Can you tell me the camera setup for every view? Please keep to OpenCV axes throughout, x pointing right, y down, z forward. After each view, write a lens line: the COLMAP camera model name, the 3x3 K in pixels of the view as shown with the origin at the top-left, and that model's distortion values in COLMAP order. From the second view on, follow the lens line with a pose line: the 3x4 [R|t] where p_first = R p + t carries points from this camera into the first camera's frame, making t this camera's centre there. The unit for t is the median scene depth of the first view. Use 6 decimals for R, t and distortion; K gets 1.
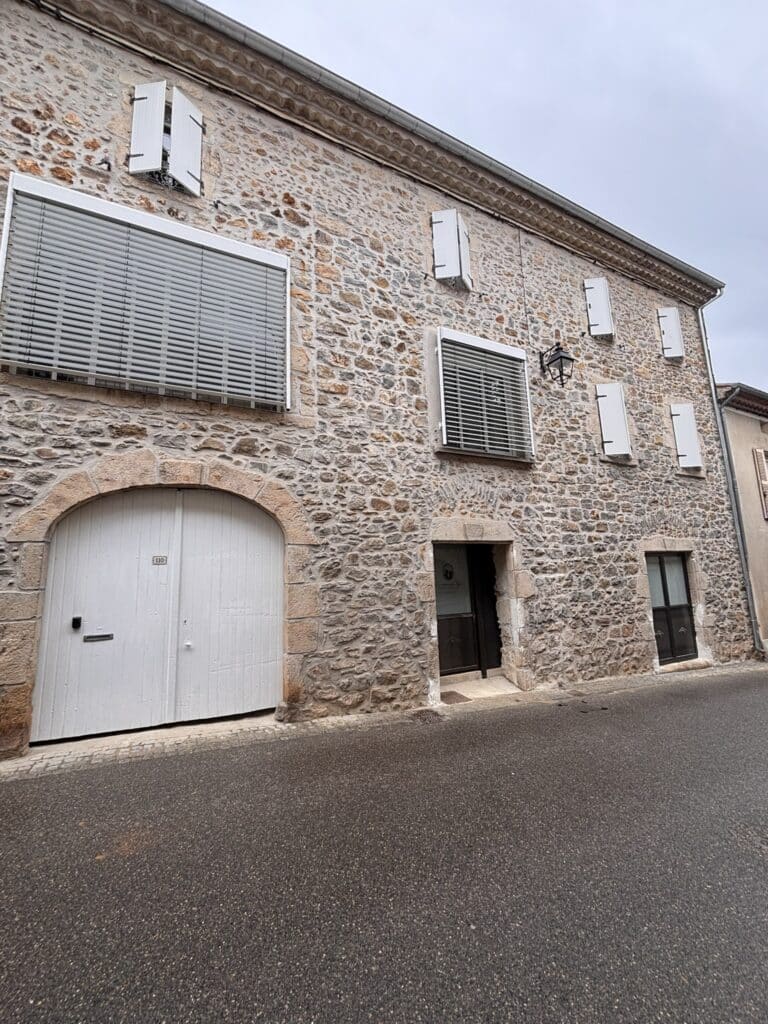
lens RADIAL K [[413.0, 0, 384.5], [0, 413.0, 512.0], [0, 0, 1]] dist [-0.002436, 0.000858]
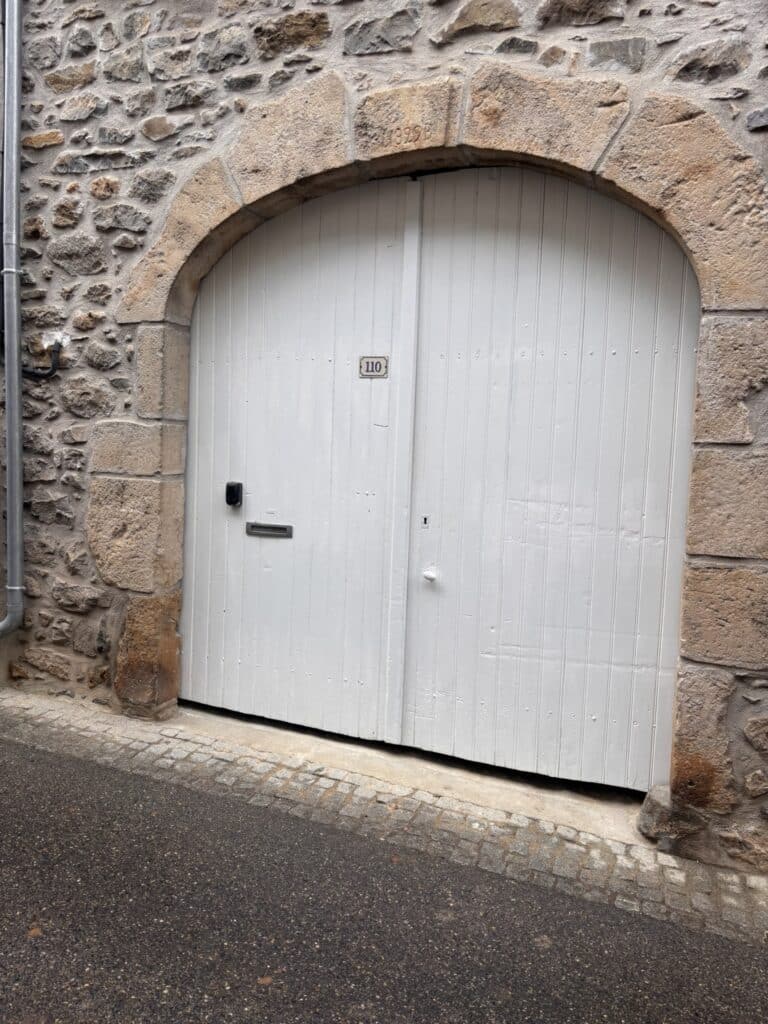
lens RADIAL K [[781.6, 0, 386.0], [0, 781.6, 512.6], [0, 0, 1]] dist [0.038186, -0.045385]
pose [[0.681659, 0.117676, -0.722145, 0.042176], [0.051326, 0.976860, 0.207630, 0.102560], [0.729868, -0.178598, 0.659845, 0.493070]]
